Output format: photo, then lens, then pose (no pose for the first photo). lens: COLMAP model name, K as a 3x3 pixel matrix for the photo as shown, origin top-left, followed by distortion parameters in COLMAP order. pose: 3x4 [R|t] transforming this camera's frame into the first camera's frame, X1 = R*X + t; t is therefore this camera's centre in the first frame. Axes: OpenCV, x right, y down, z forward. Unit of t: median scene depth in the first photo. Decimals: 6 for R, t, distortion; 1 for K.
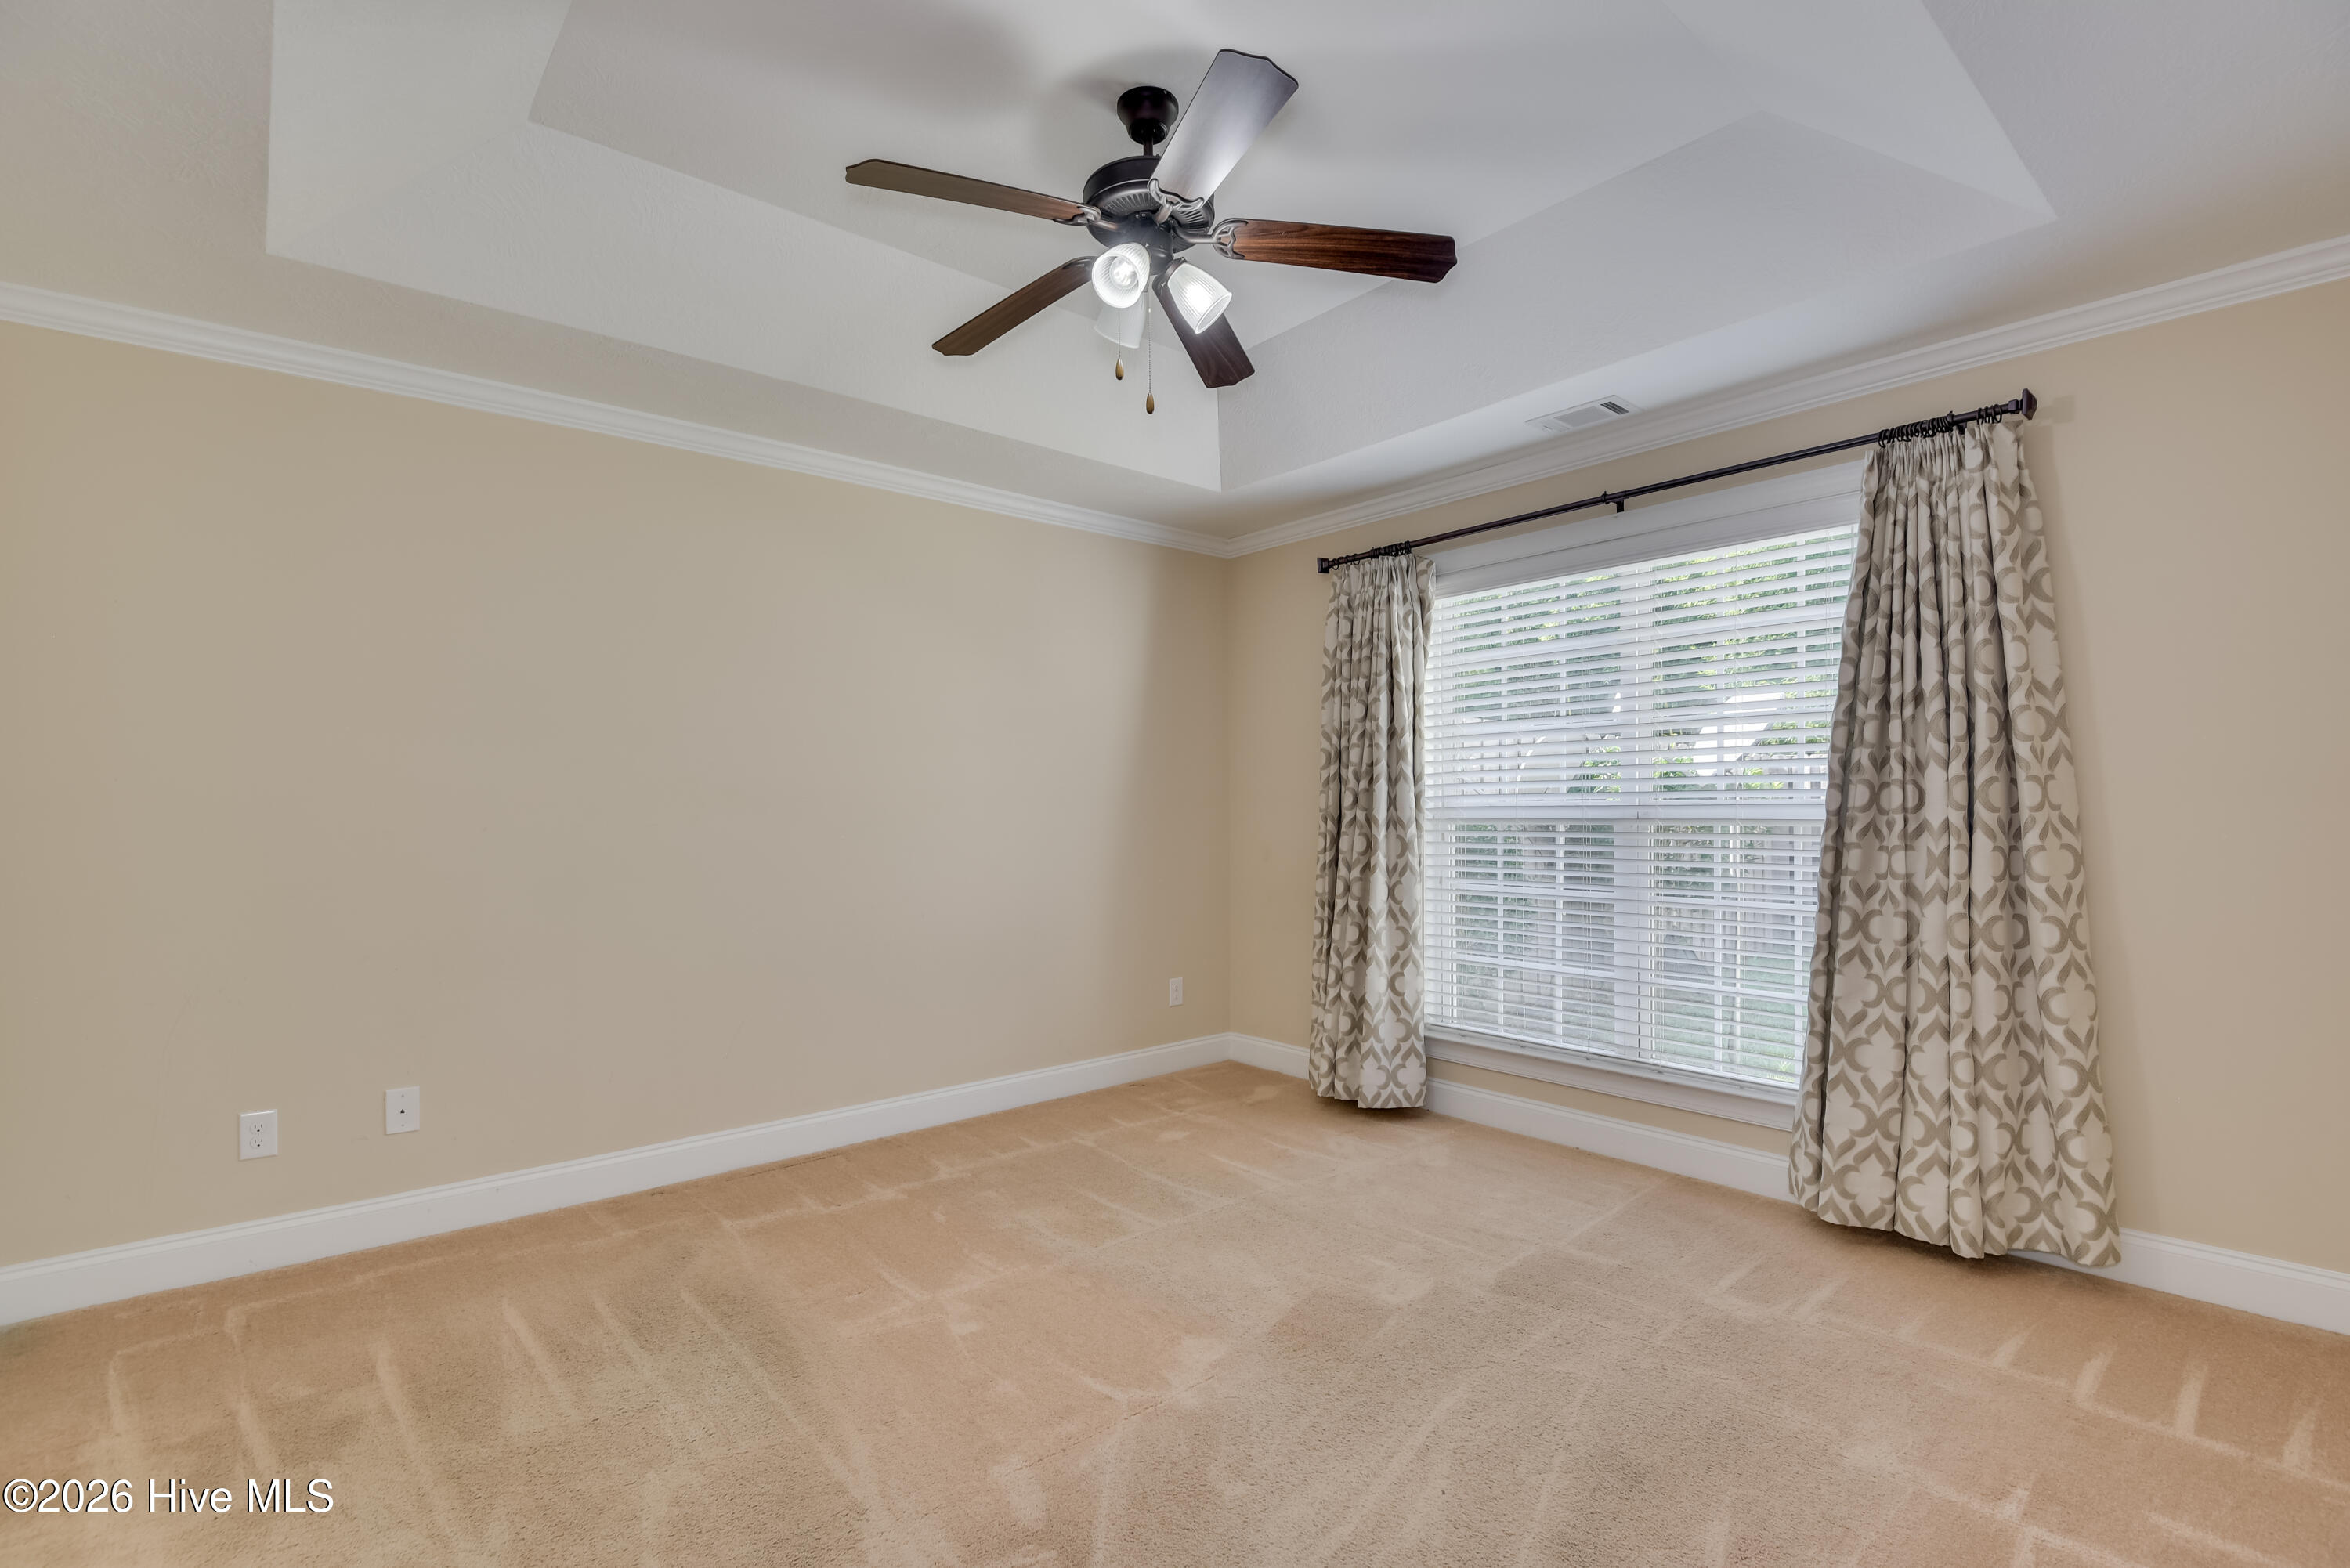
lens RADIAL K [[1075.5, 0, 1177.6], [0, 1075.5, 801.9], [0, 0, 1]] dist [-0.018232, -0.007068]
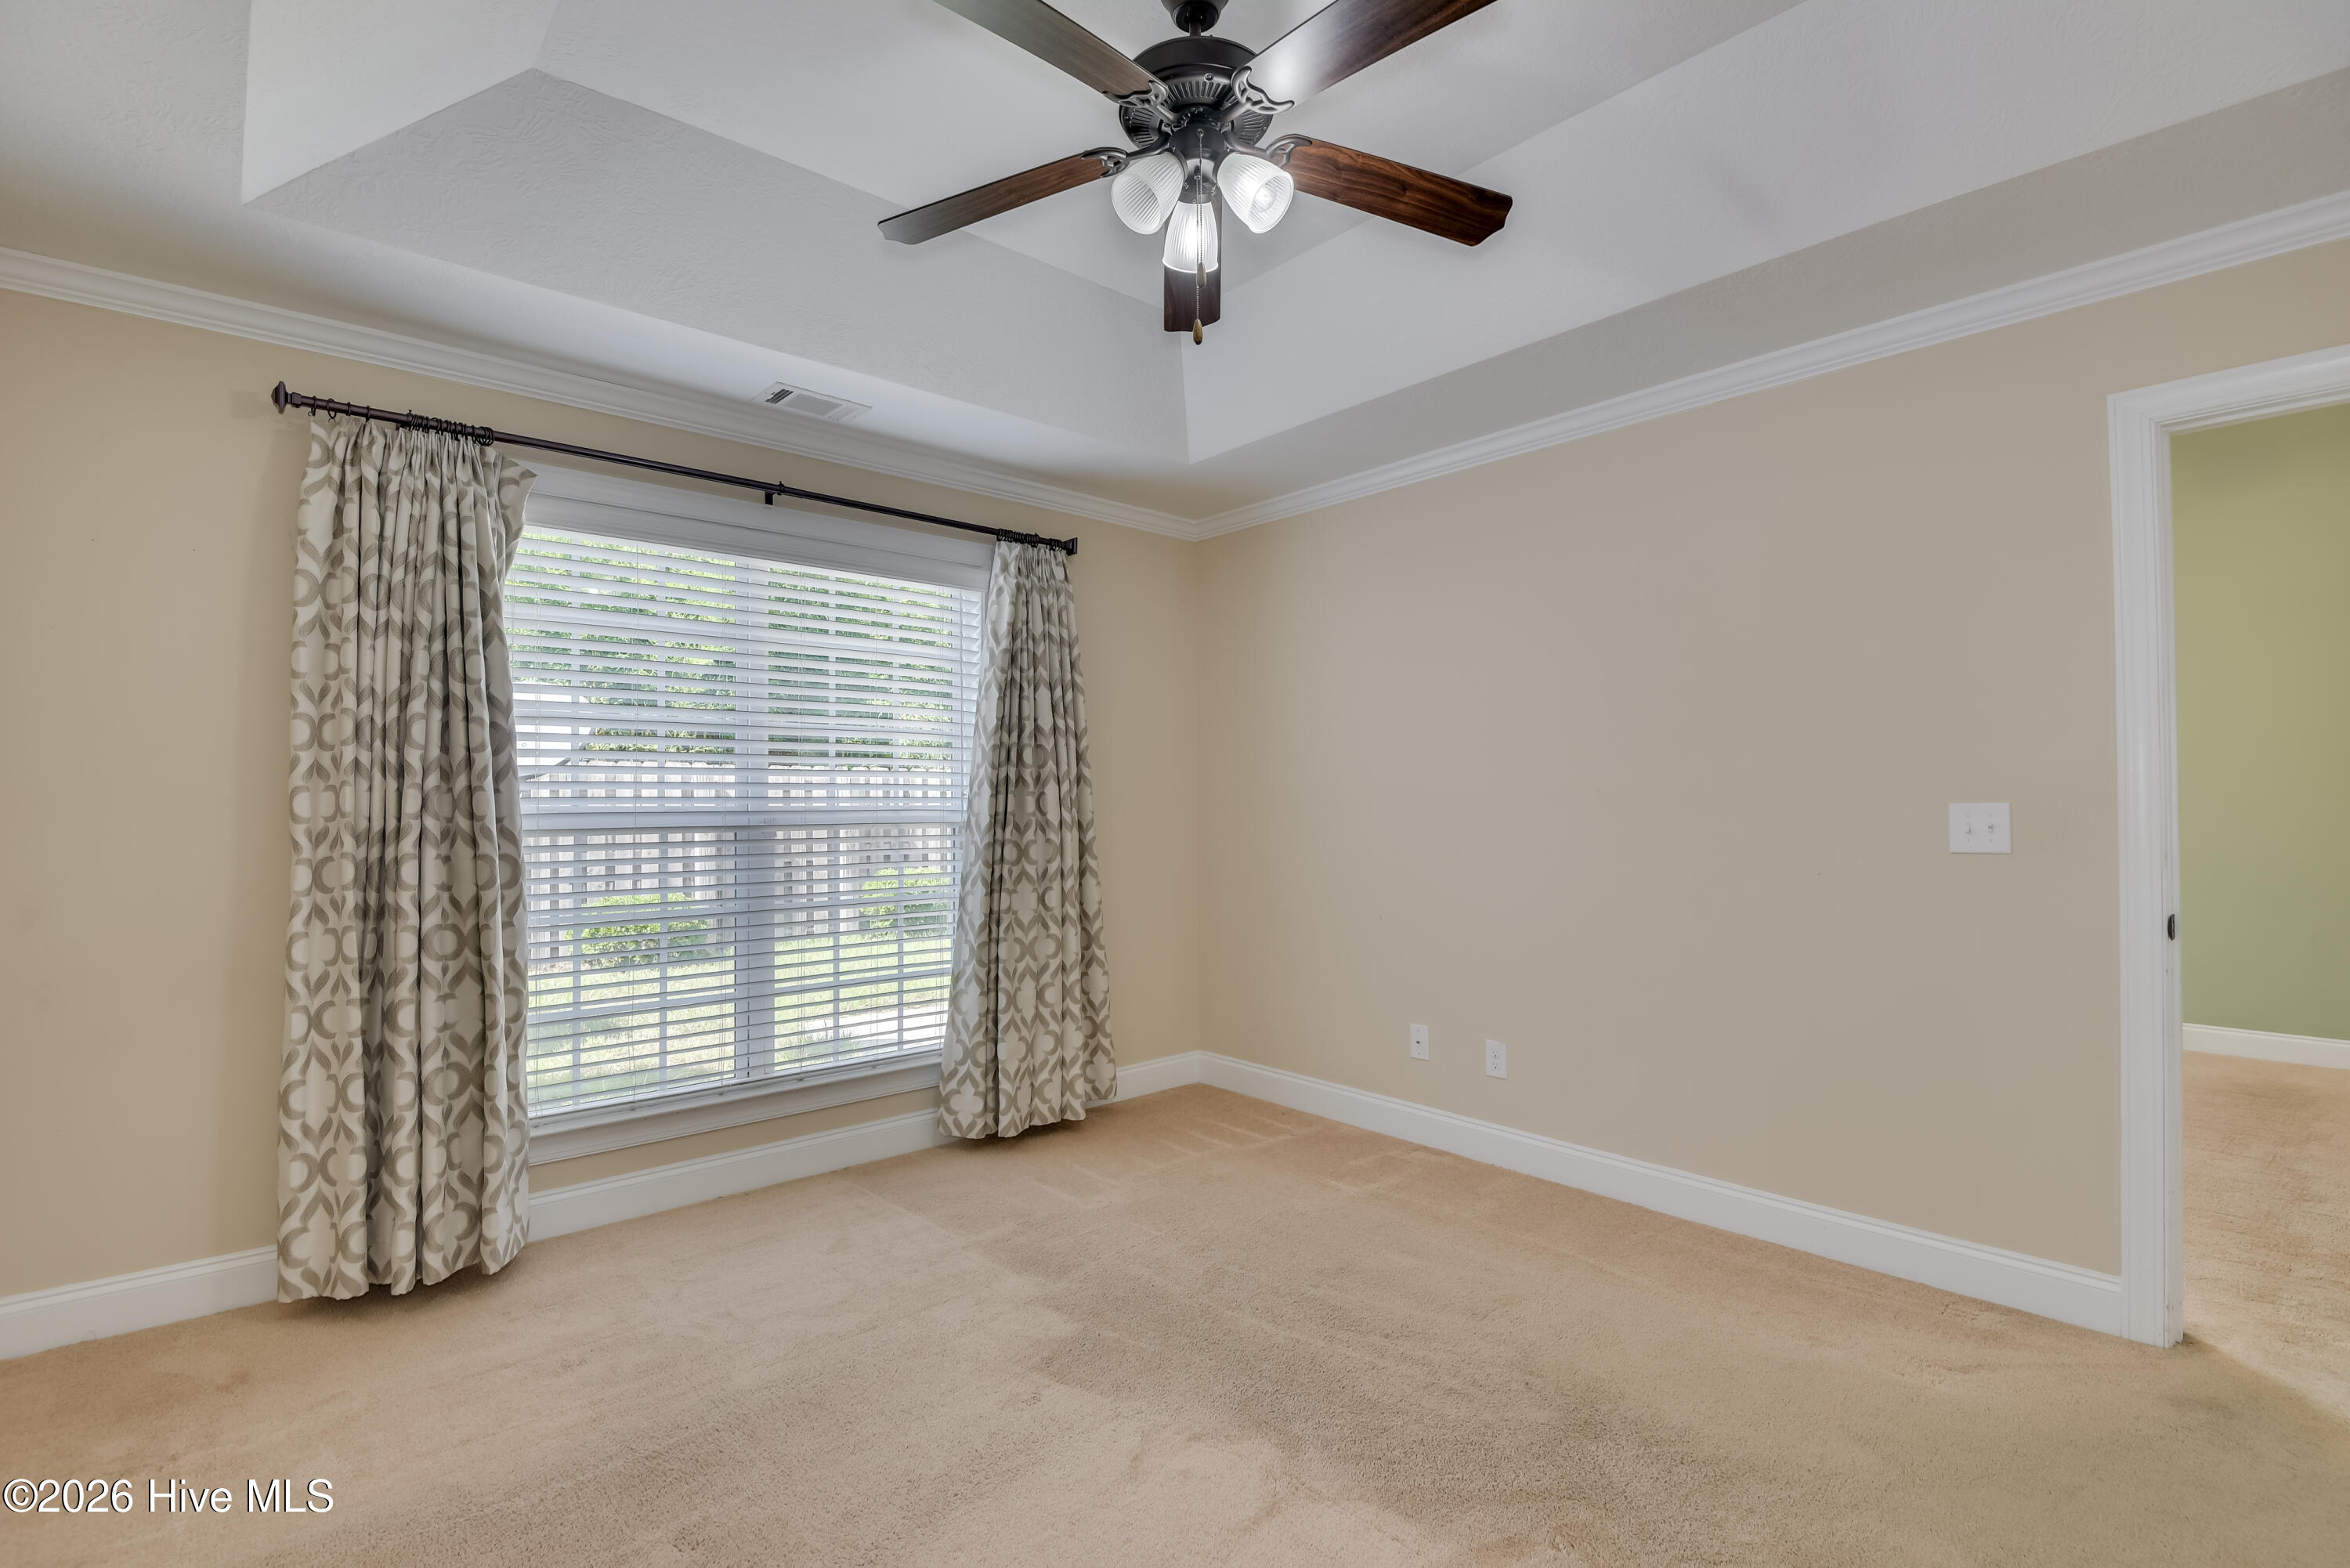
lens RADIAL K [[1075.5, 0, 1167.3], [0, 1075.5, 783.4], [0, 0, 1]] dist [-0.018232, -0.007068]
pose [[-0.020439, 0.028553, 0.999383, -0.568876], [0.000406, 0.999592, -0.028550, 0.006566], [-0.999791, -0.000178, -0.020442, 0.692116]]
